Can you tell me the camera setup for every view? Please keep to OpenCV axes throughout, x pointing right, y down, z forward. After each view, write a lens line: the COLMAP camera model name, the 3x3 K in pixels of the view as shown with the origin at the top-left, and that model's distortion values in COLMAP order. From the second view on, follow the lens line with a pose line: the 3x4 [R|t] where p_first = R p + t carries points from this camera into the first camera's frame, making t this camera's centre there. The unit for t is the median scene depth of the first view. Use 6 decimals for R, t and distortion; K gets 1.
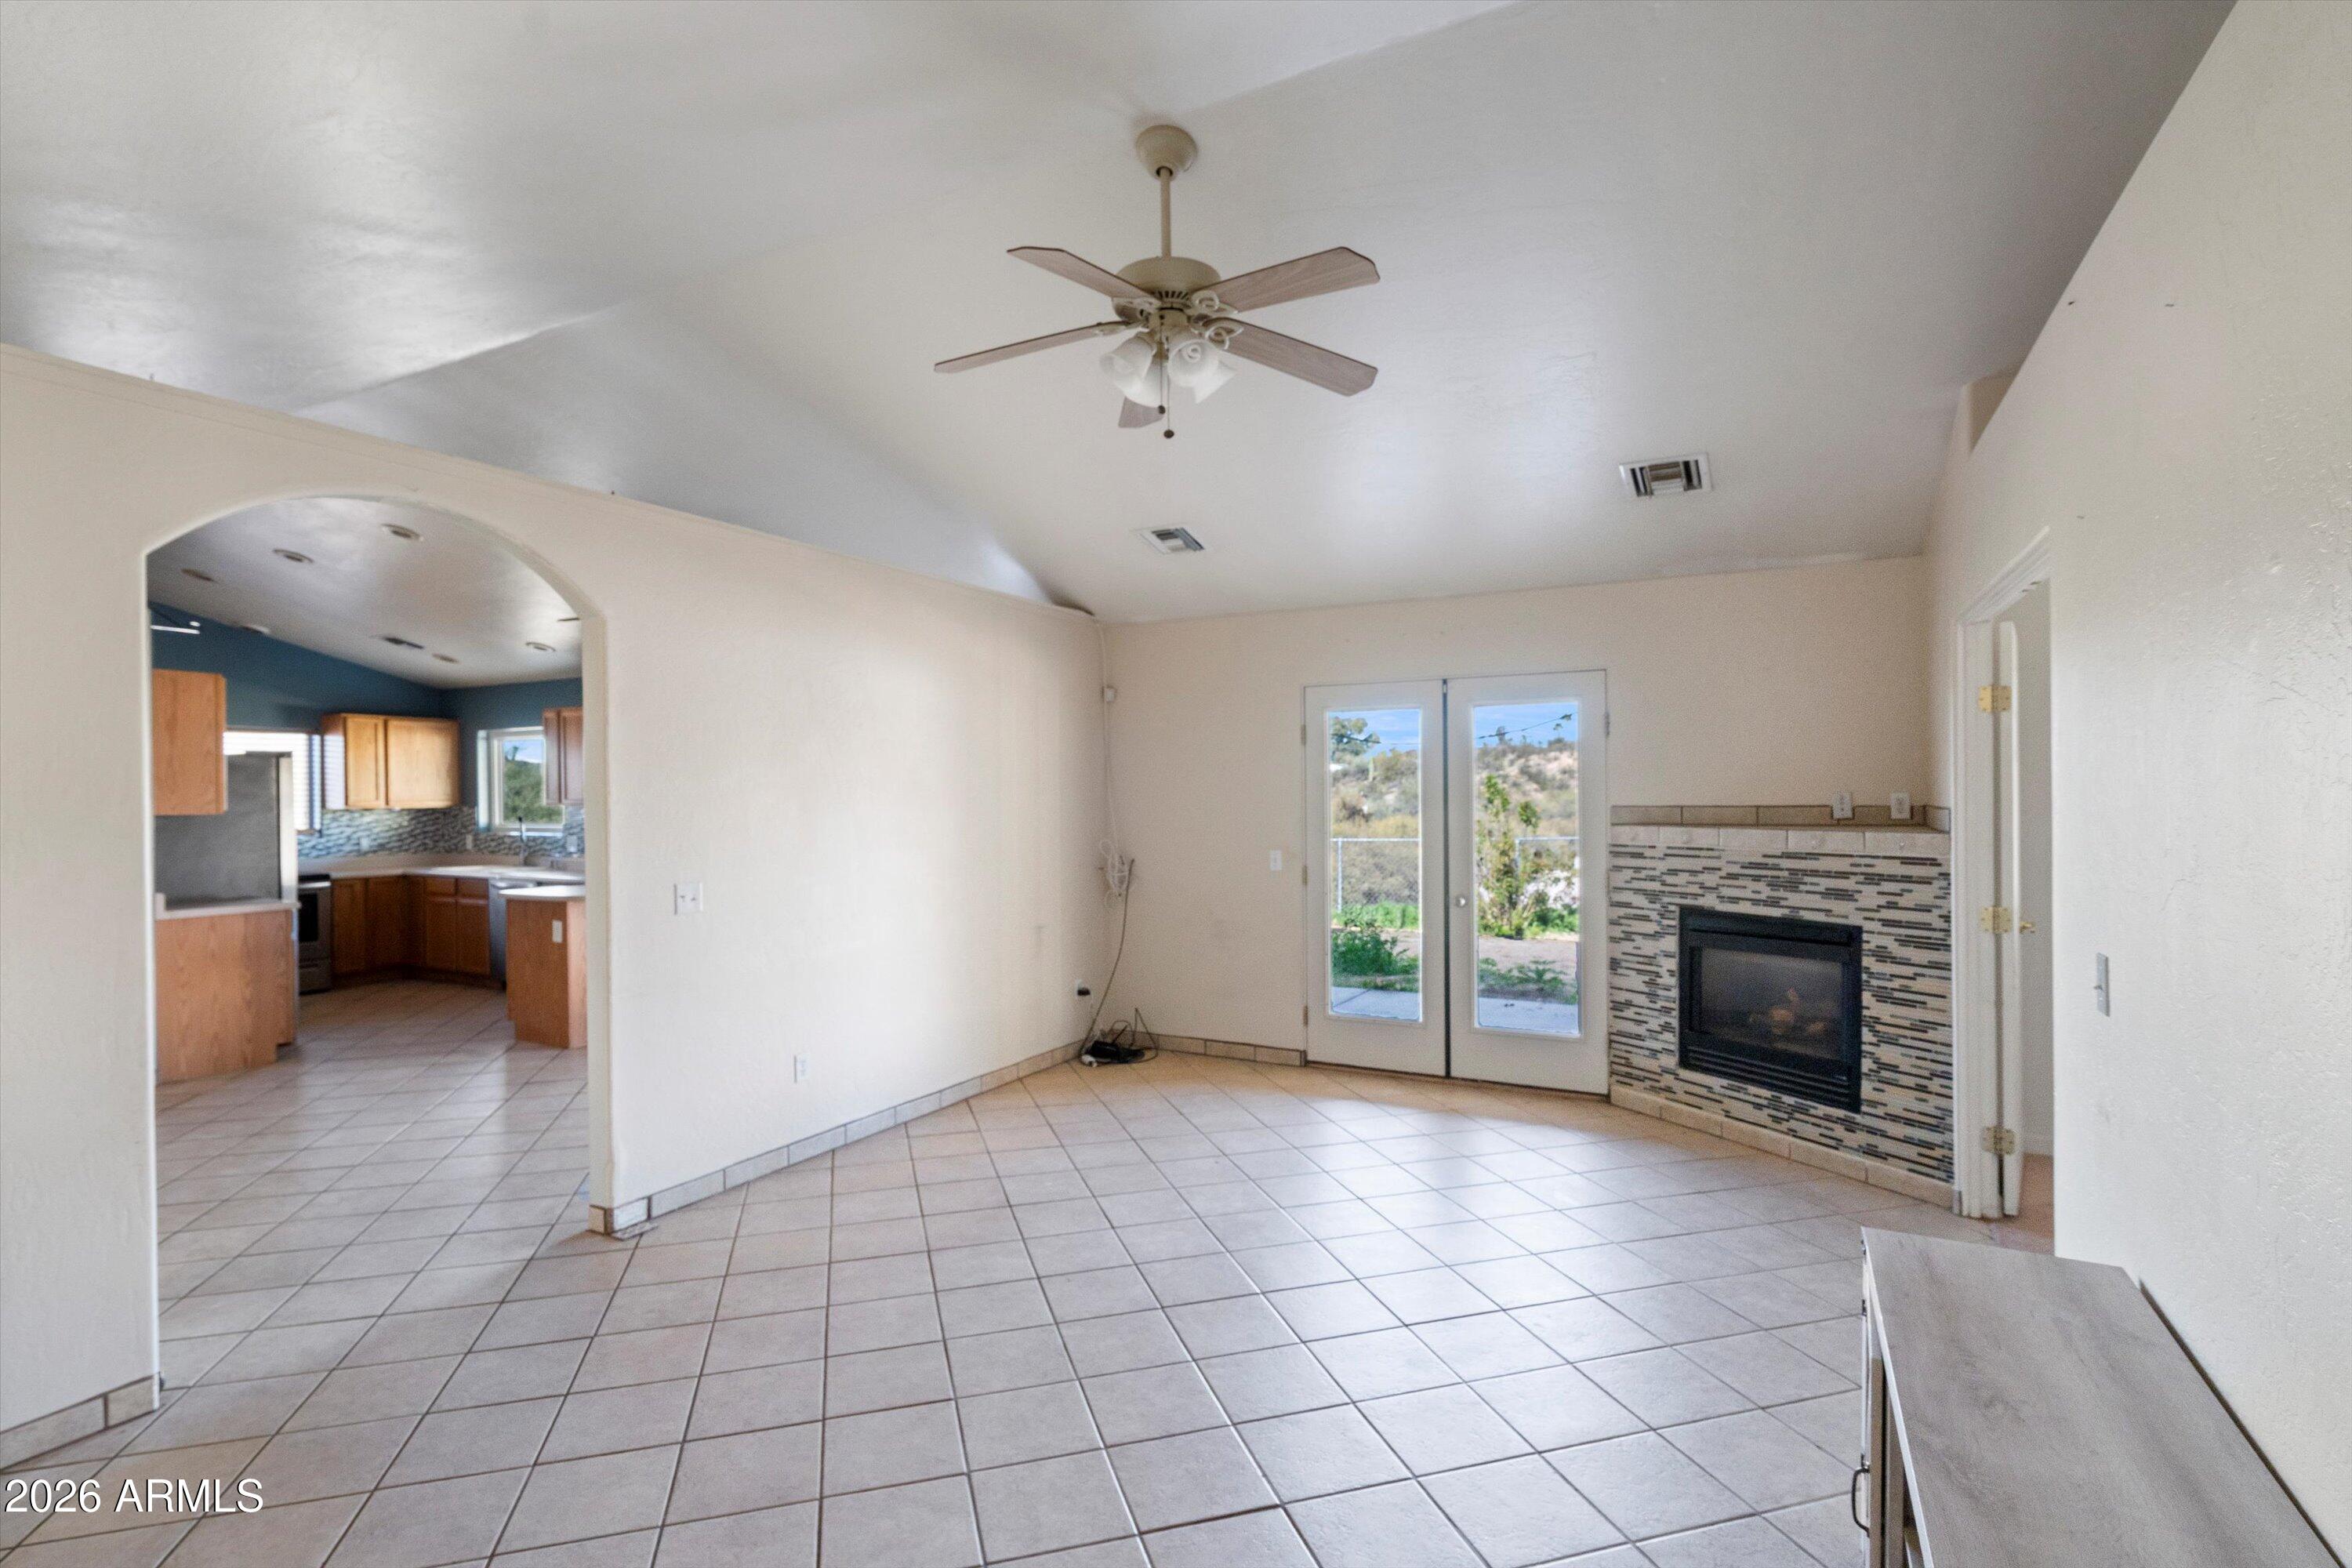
lens RADIAL K [[1107.4, 0, 1146.9], [0, 1107.4, 800.7], [0, 0, 1]] dist [-0.000368, -0.000490]
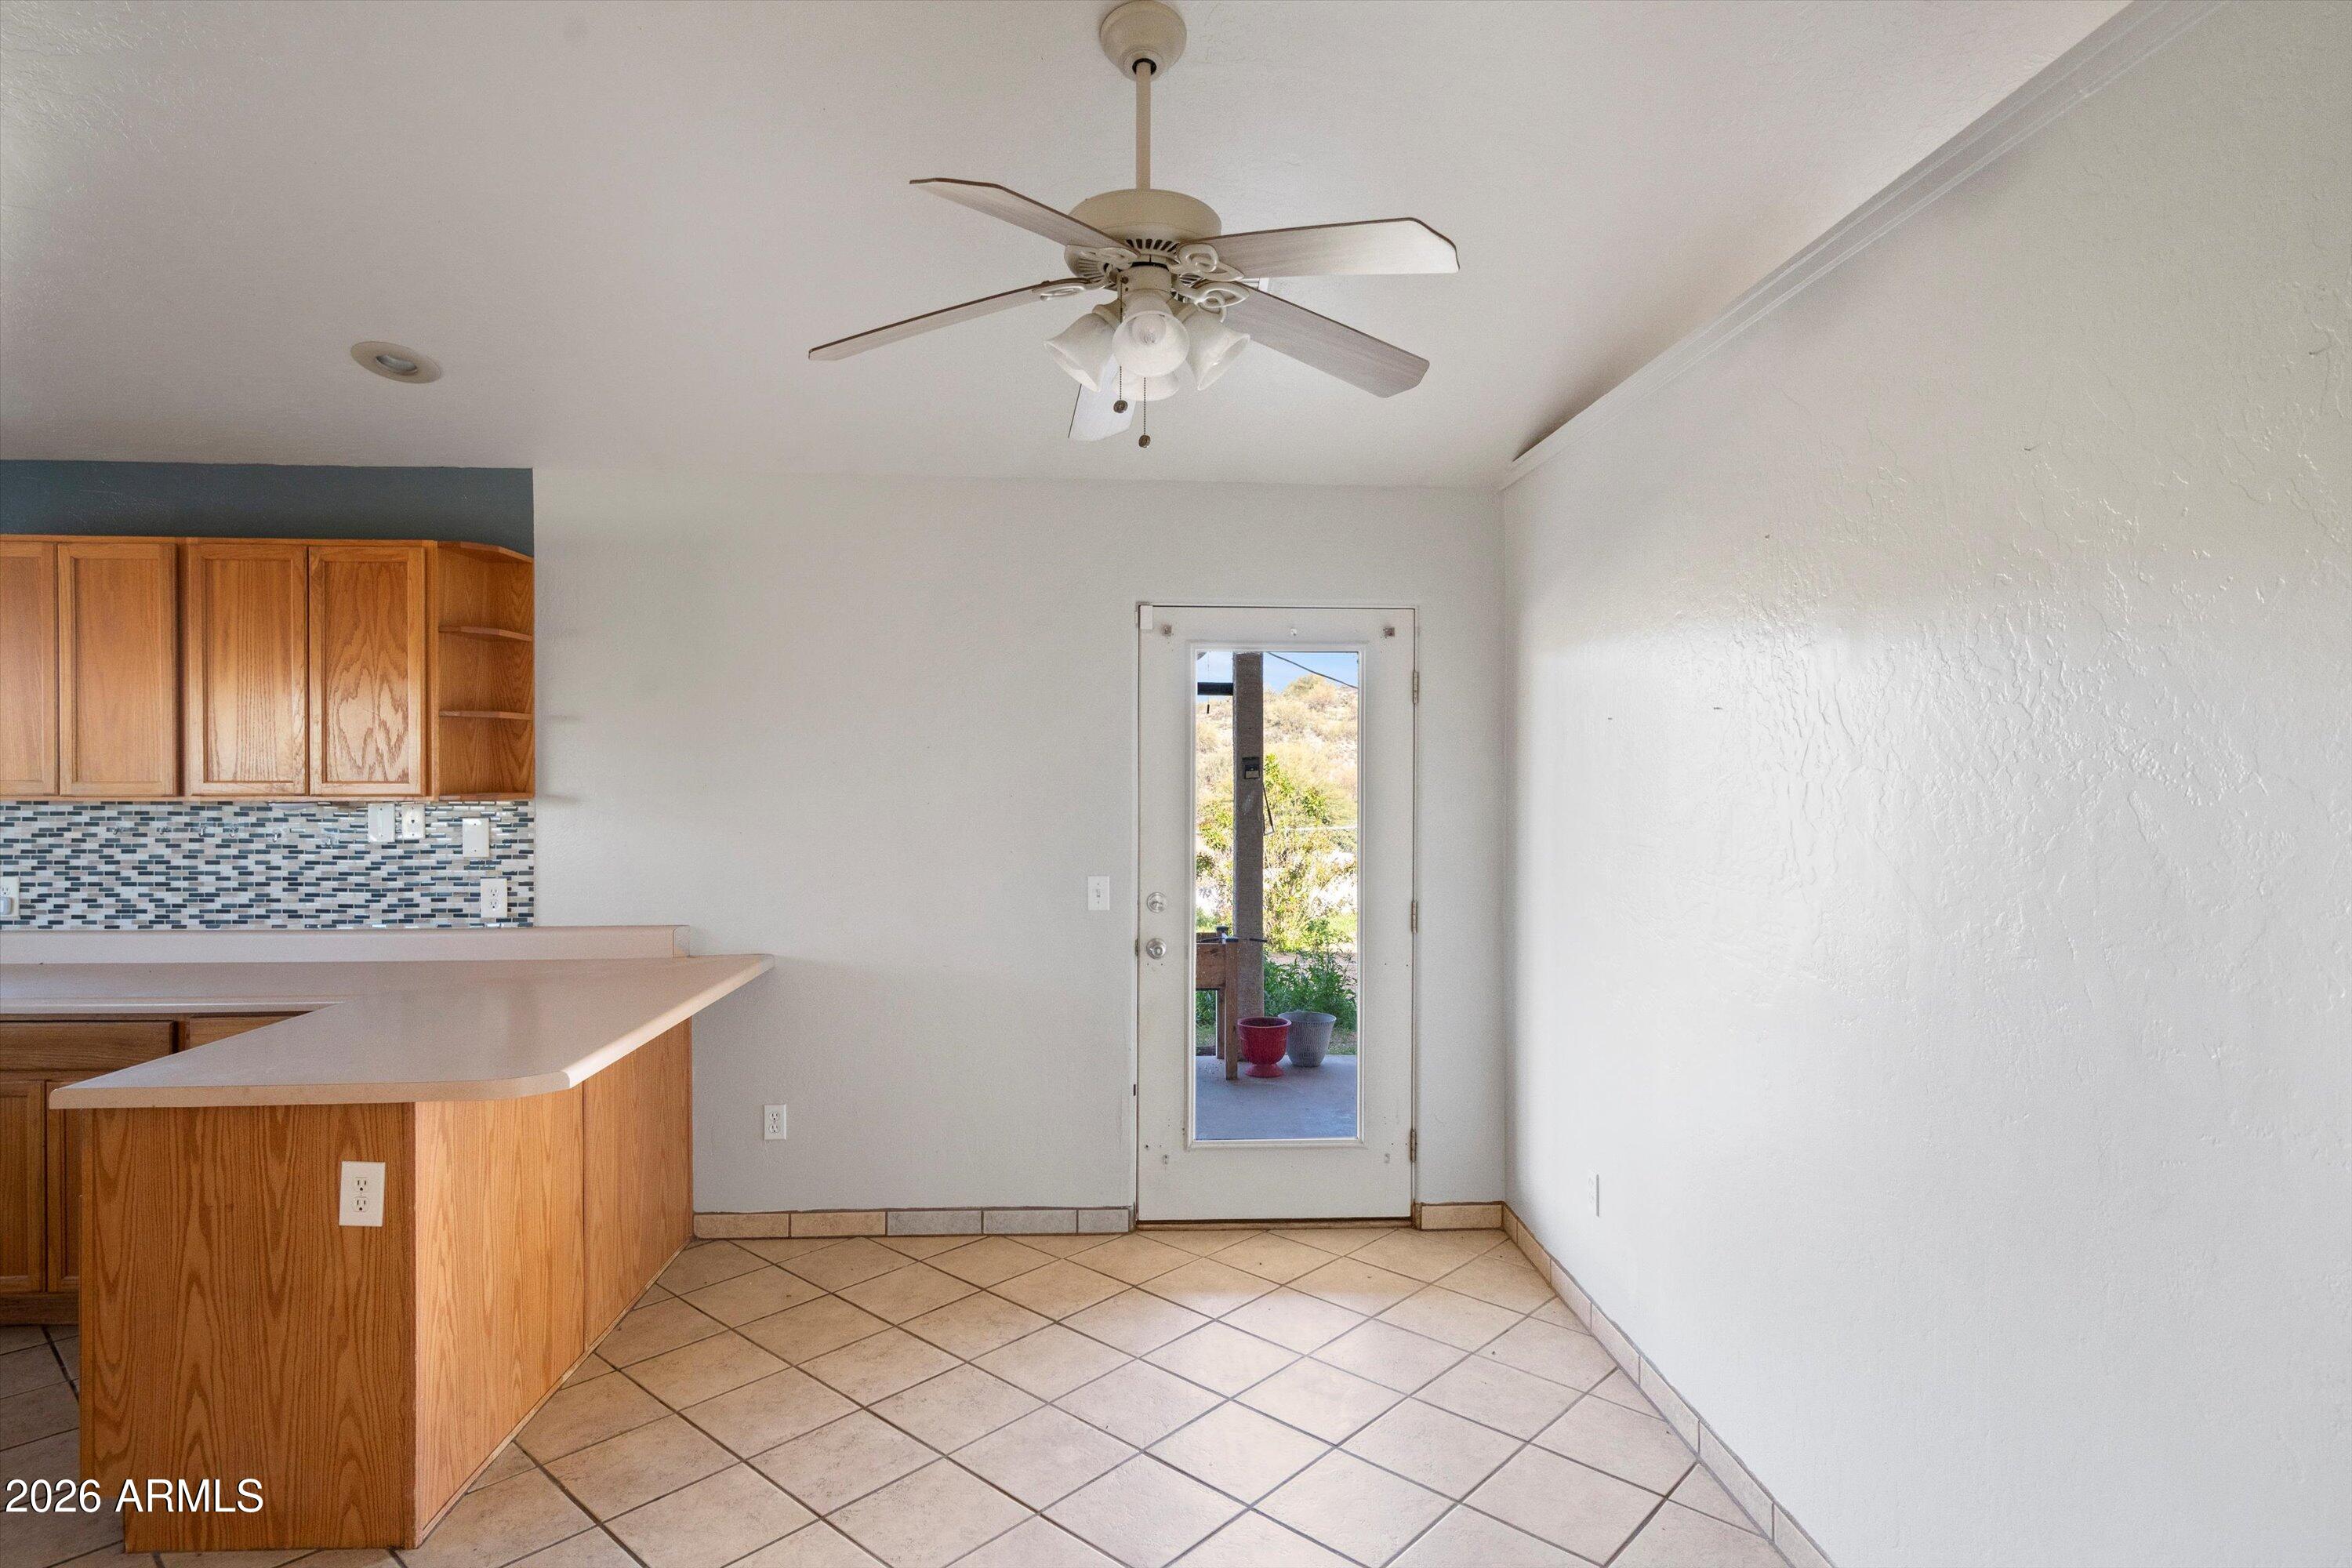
lens RADIAL K [[1259.1, 0, 1176.4], [0, 1259.1, 771.2], [0, 0, 1]] dist [-0.000827, 0.001741]
pose [[0.844248, 0.012805, 0.535800, -0.387898], [-0.008833, 0.999911, -0.009979, -0.003831], [-0.535880, 0.003692, 0.844286, 0.408076]]
